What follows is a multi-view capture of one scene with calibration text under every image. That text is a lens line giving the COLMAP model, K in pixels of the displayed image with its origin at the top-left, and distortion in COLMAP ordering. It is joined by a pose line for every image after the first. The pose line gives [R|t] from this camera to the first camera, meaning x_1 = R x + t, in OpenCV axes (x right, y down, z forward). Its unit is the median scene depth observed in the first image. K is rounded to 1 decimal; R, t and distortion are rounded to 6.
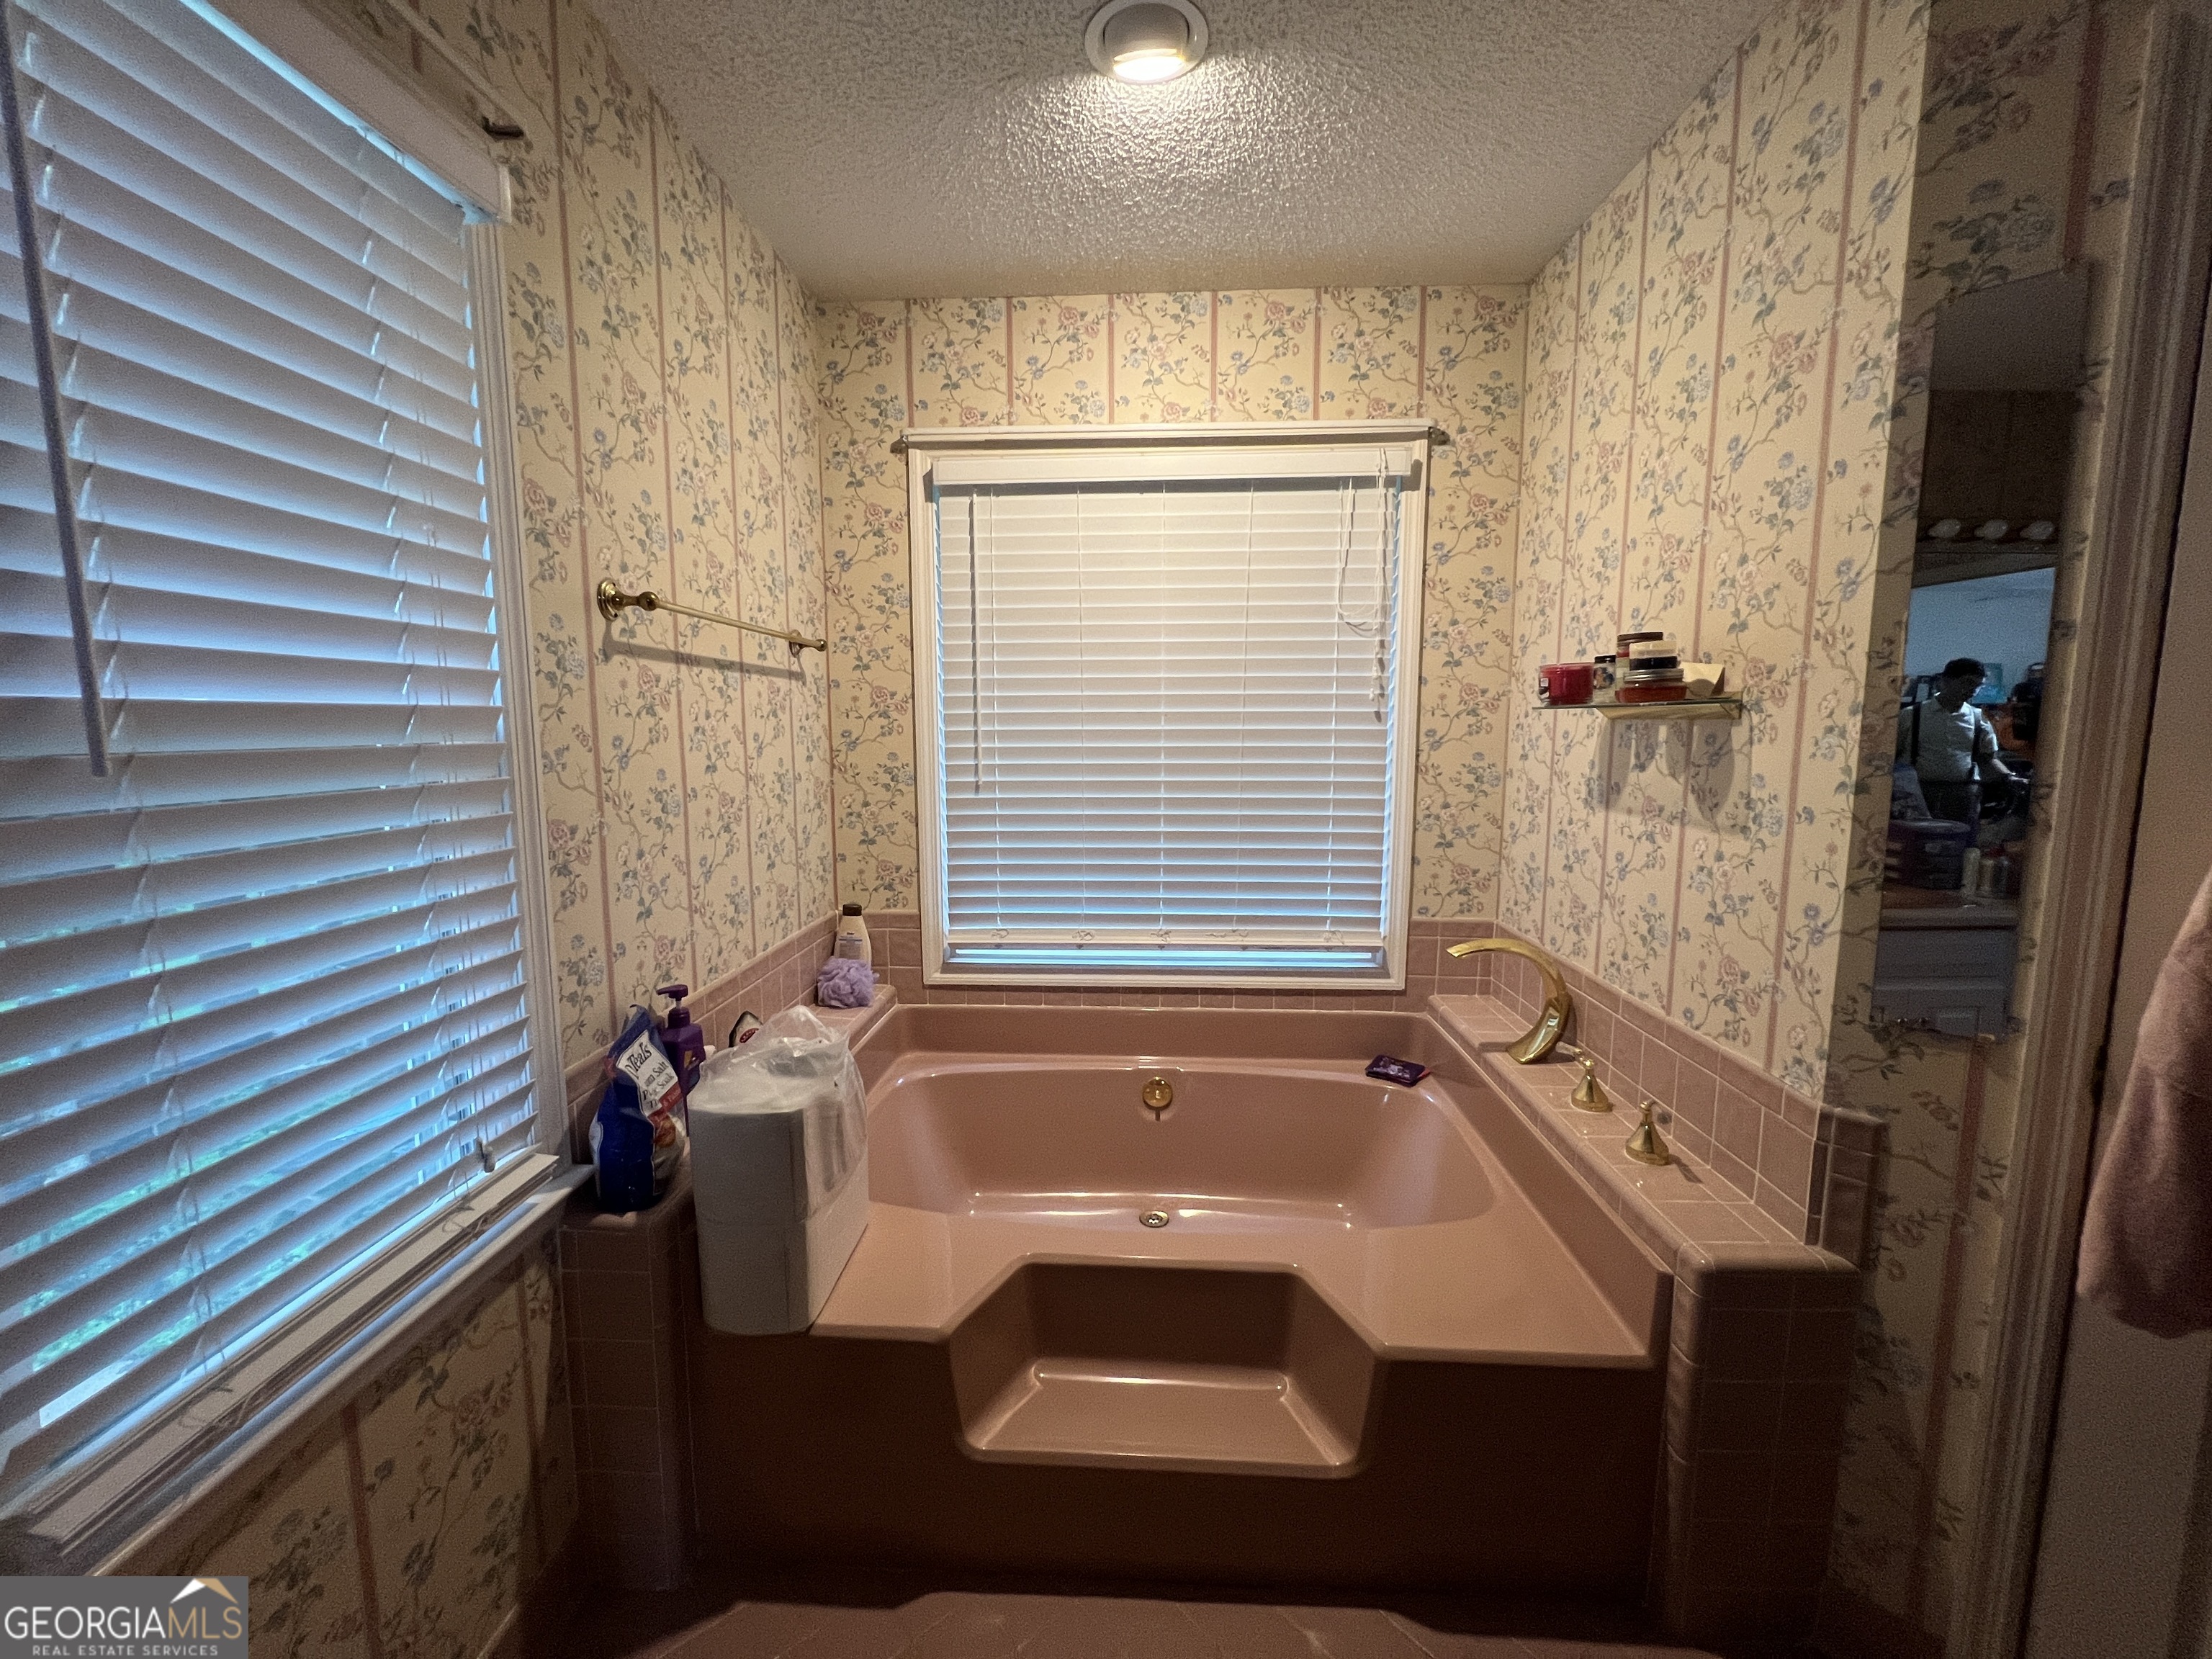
lens RADIAL K [[890.2, 0, 1104.7], [0, 890.2, 824.3], [0, 0, 1]] dist [0.002833, 0.000432]
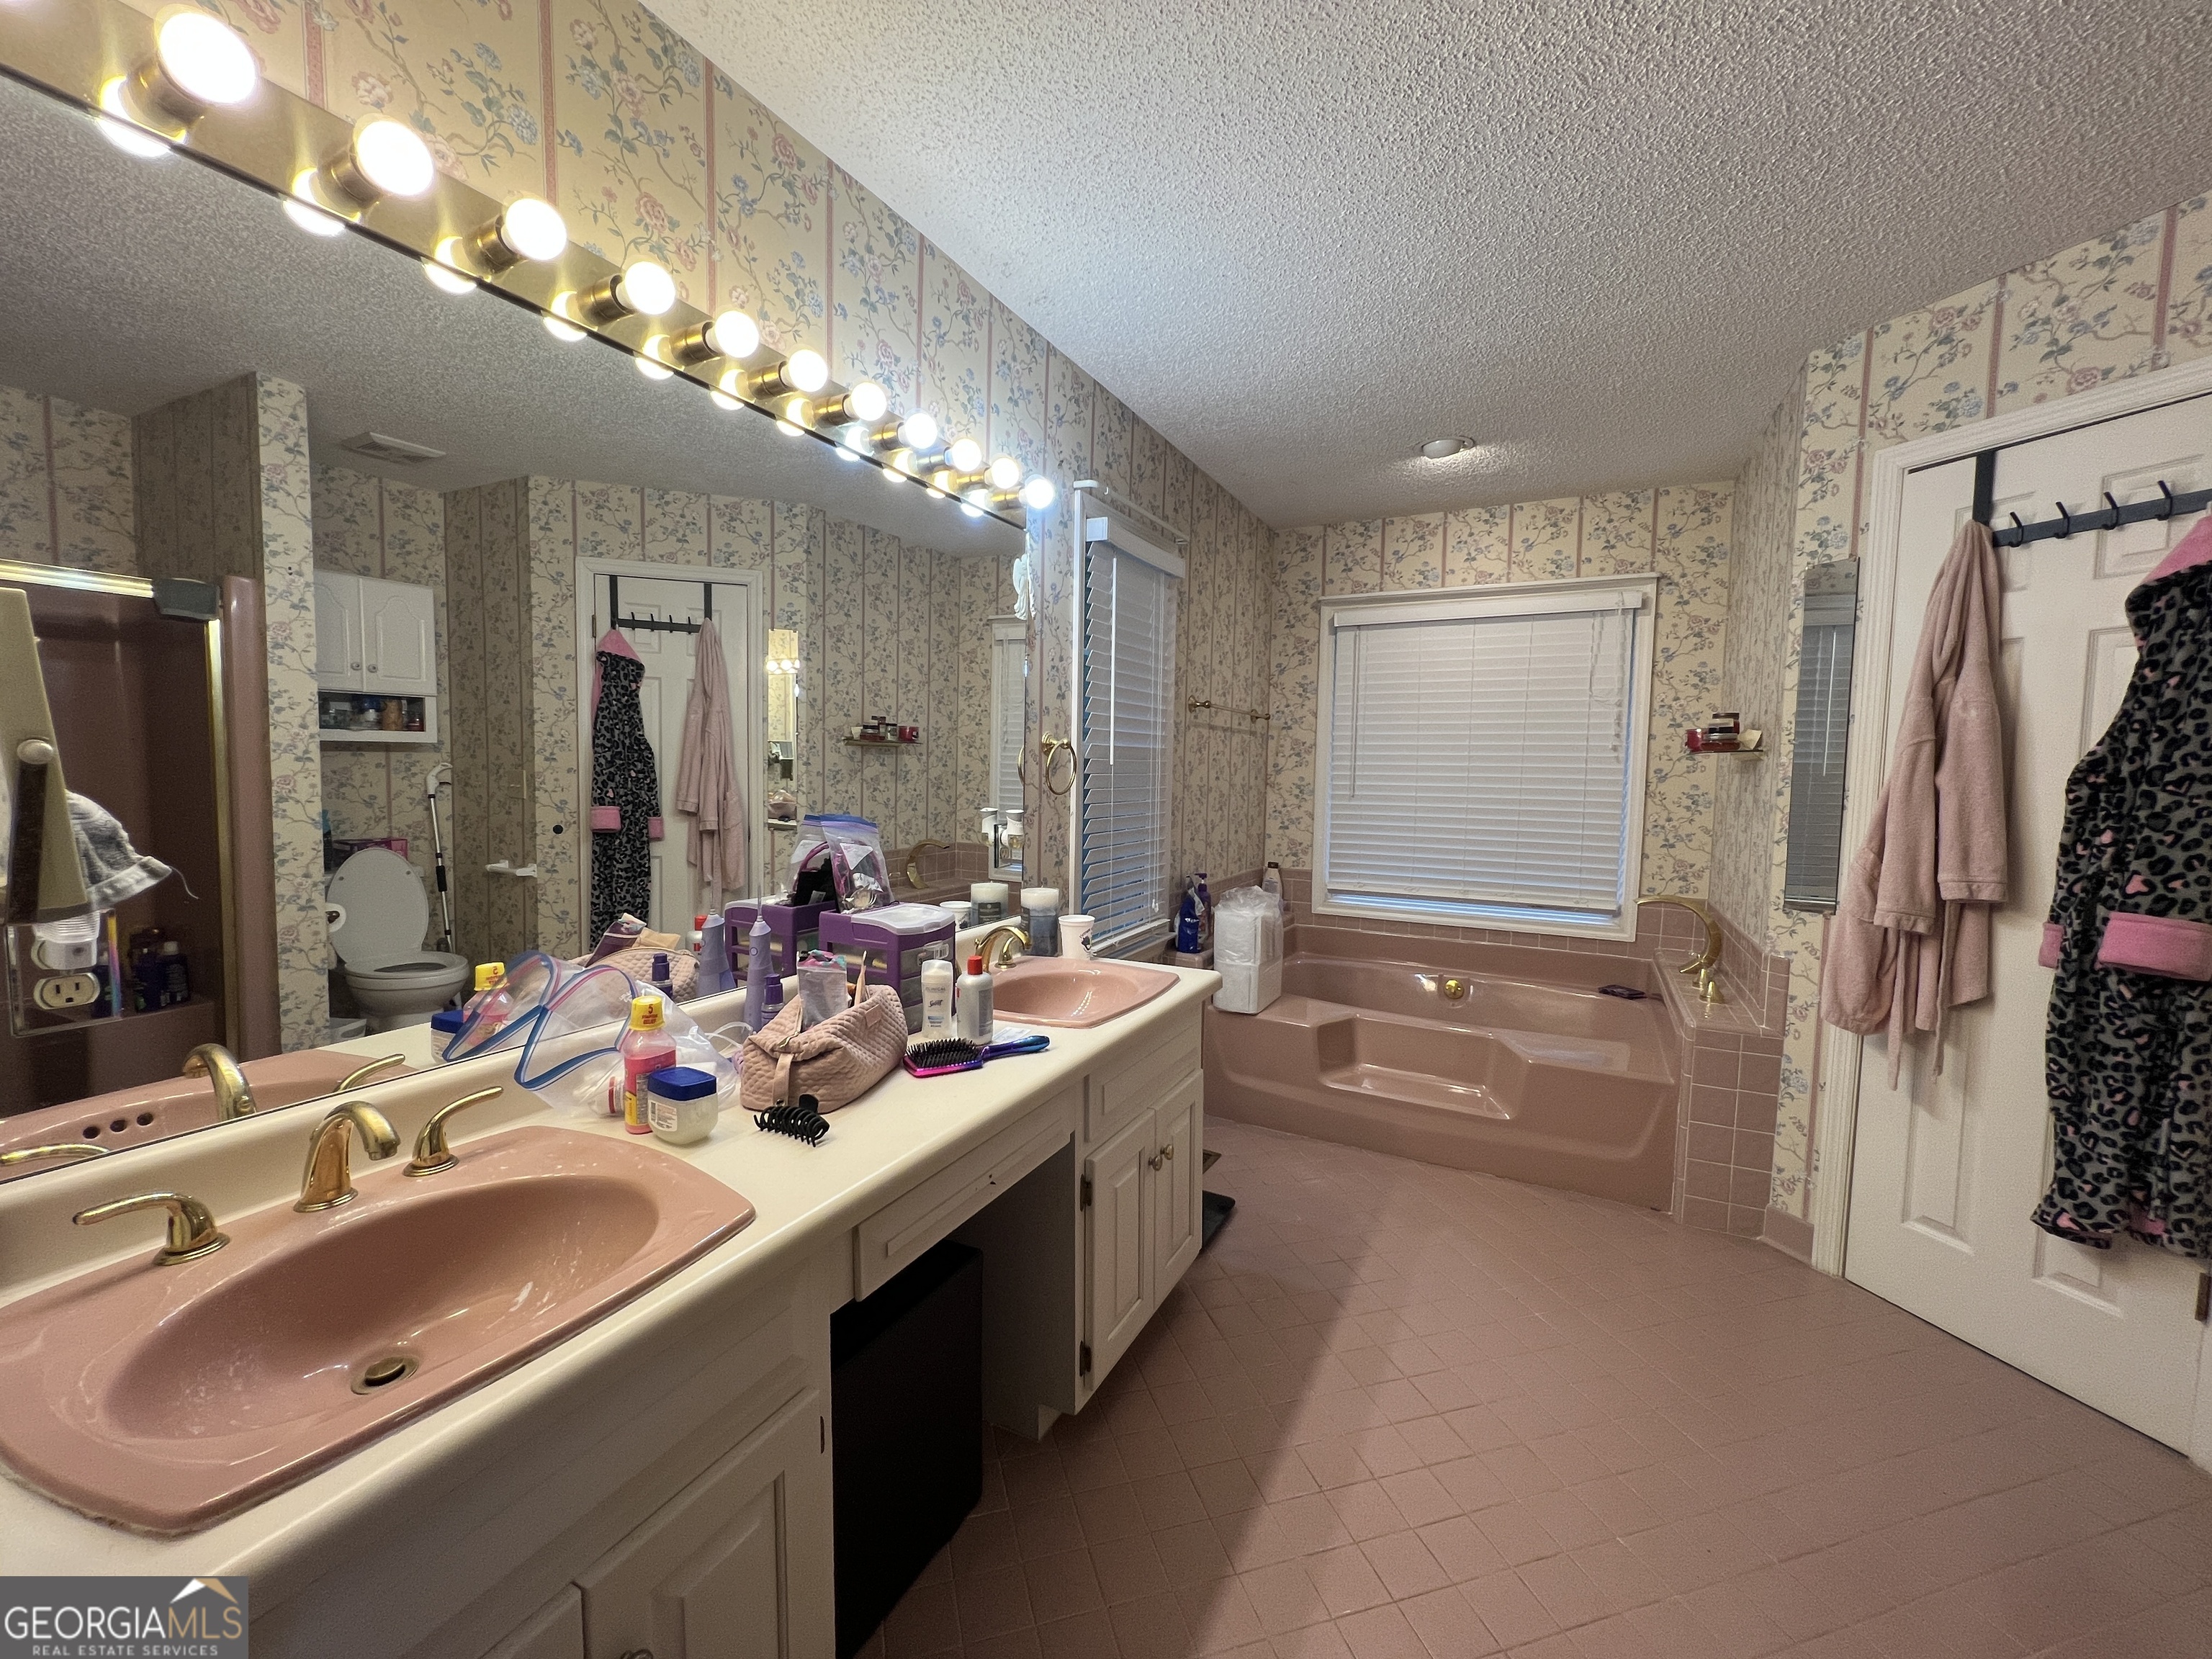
lens RADIAL K [[890.2, 0, 1106.9], [0, 890.2, 826.0], [0, 0, 1]] dist [0.002833, 0.000432]
pose [[0.907498, 0.045361, -0.417601, 0.163367], [-0.065946, 0.997210, -0.034989, 0.112668], [0.414848, 0.059292, 0.907957, -0.810773]]
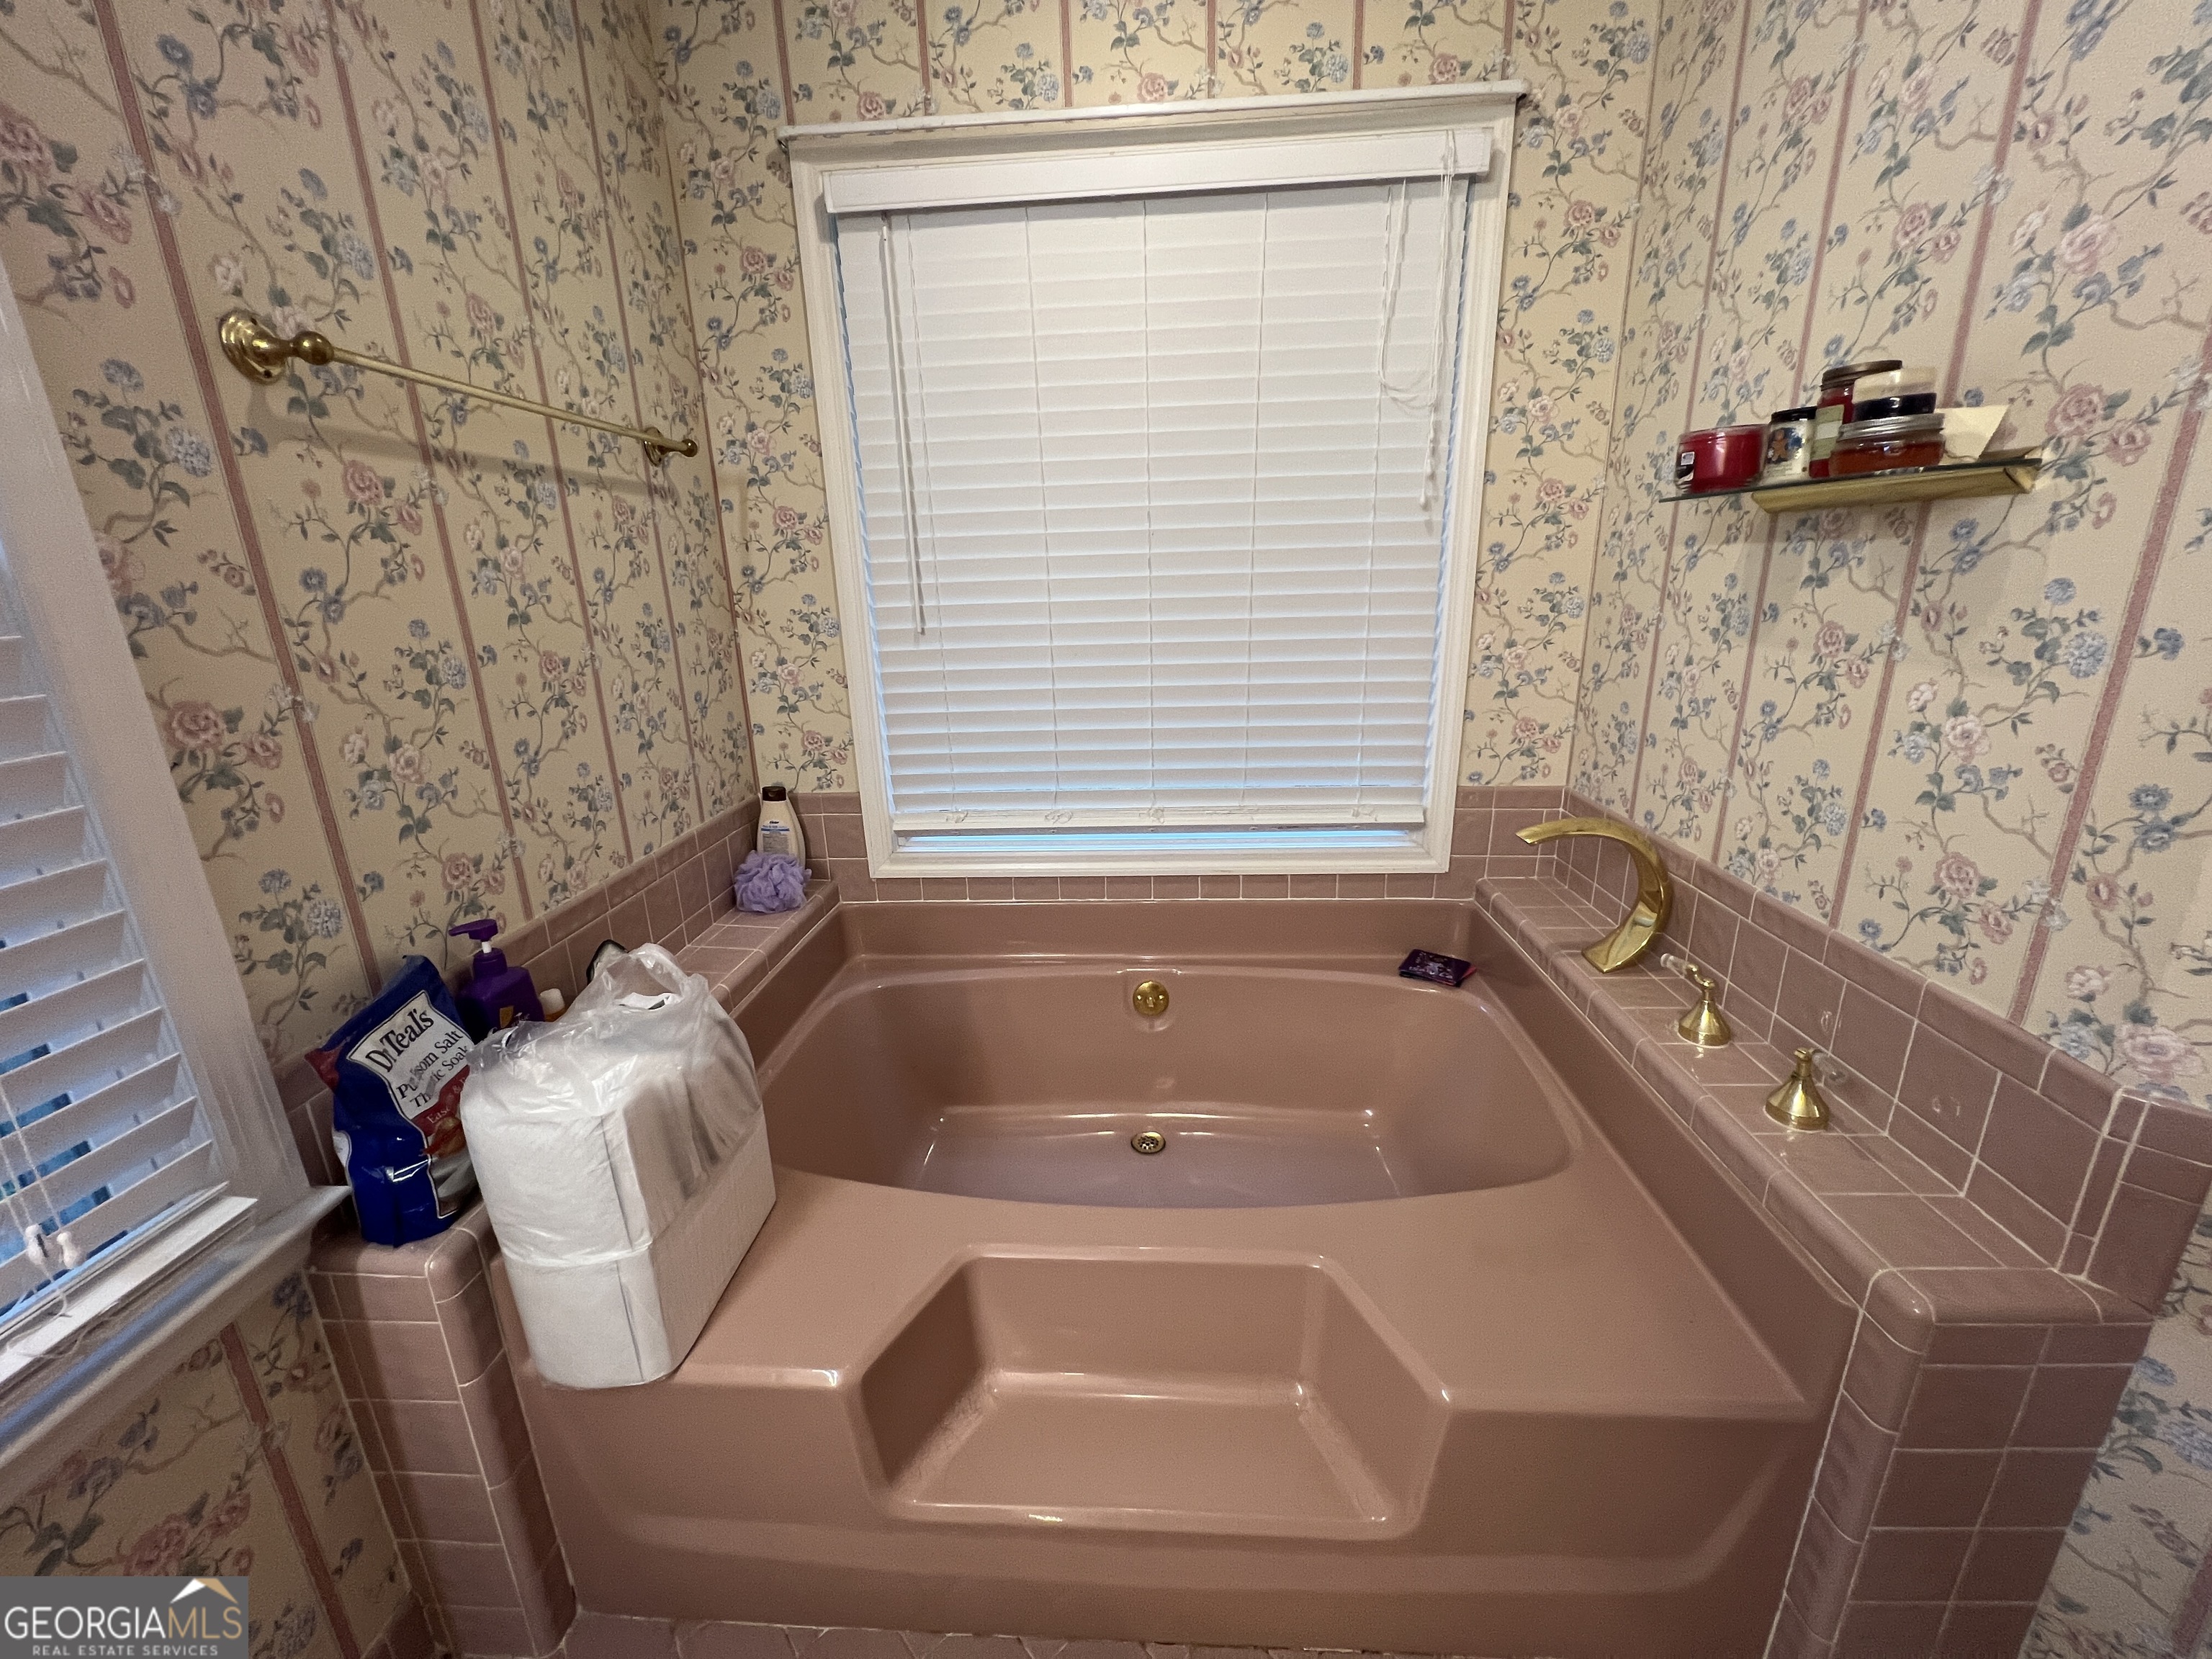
lens RADIAL K [[890.2, 0, 1104.2], [0, 890.2, 823.1], [0, 0, 1]] dist [0.002833, 0.000432]
pose [[0.999613, -0.024317, -0.013544, 0.033287], [0.026236, 0.985673, 0.166614, -0.005608], [0.009299, -0.166905, 0.985929, 0.209485]]
